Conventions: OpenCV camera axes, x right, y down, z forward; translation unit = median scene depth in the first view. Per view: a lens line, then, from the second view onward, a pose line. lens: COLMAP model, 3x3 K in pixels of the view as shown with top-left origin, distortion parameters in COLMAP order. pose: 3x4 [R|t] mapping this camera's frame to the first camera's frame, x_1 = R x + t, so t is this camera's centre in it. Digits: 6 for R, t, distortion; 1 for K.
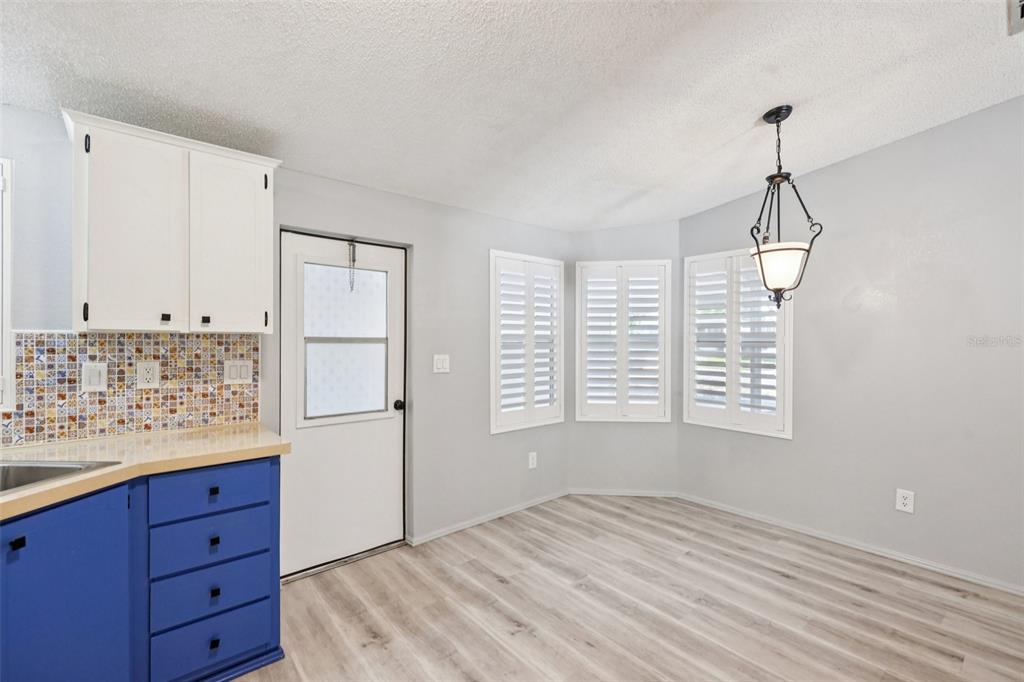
lens RADIAL K [[444.8, 0, 517.8], [0, 444.8, 344.9], [0, 0, 1]] dist [0.020227, -0.010540]
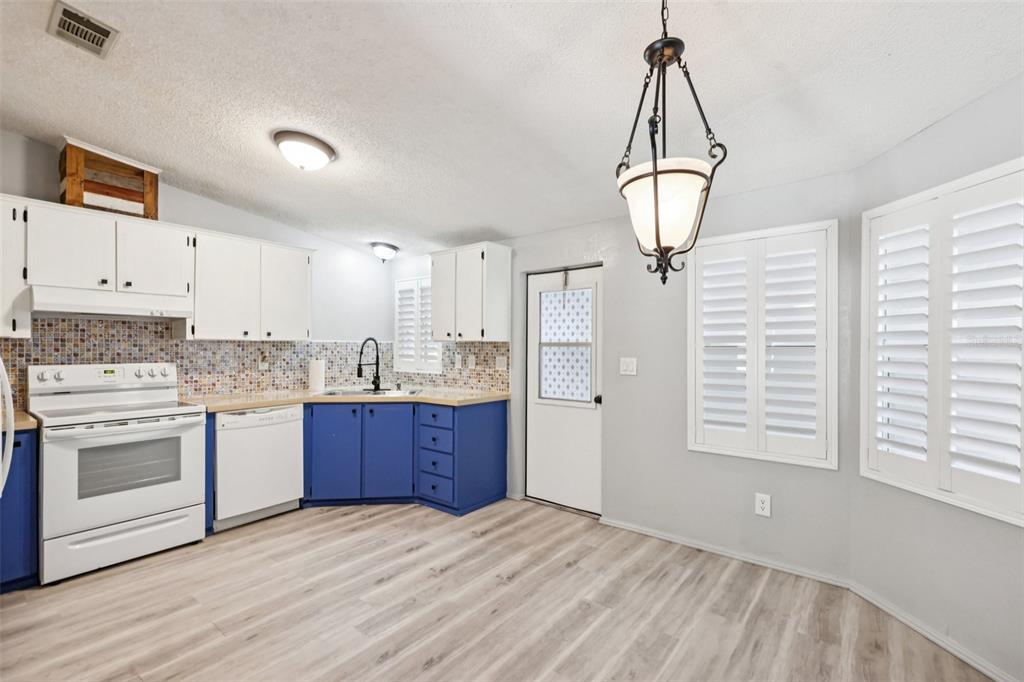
lens RADIAL K [[451.7, 0, 510.7], [0, 451.7, 345.6], [0, 0, 1]] dist [0.027661, -0.010756]
pose [[0.191889, -0.004849, -0.981405, 1.151005], [-0.006297, 0.999961, -0.006172, 0.002315], [0.981396, 0.007364, 0.191851, 0.719475]]
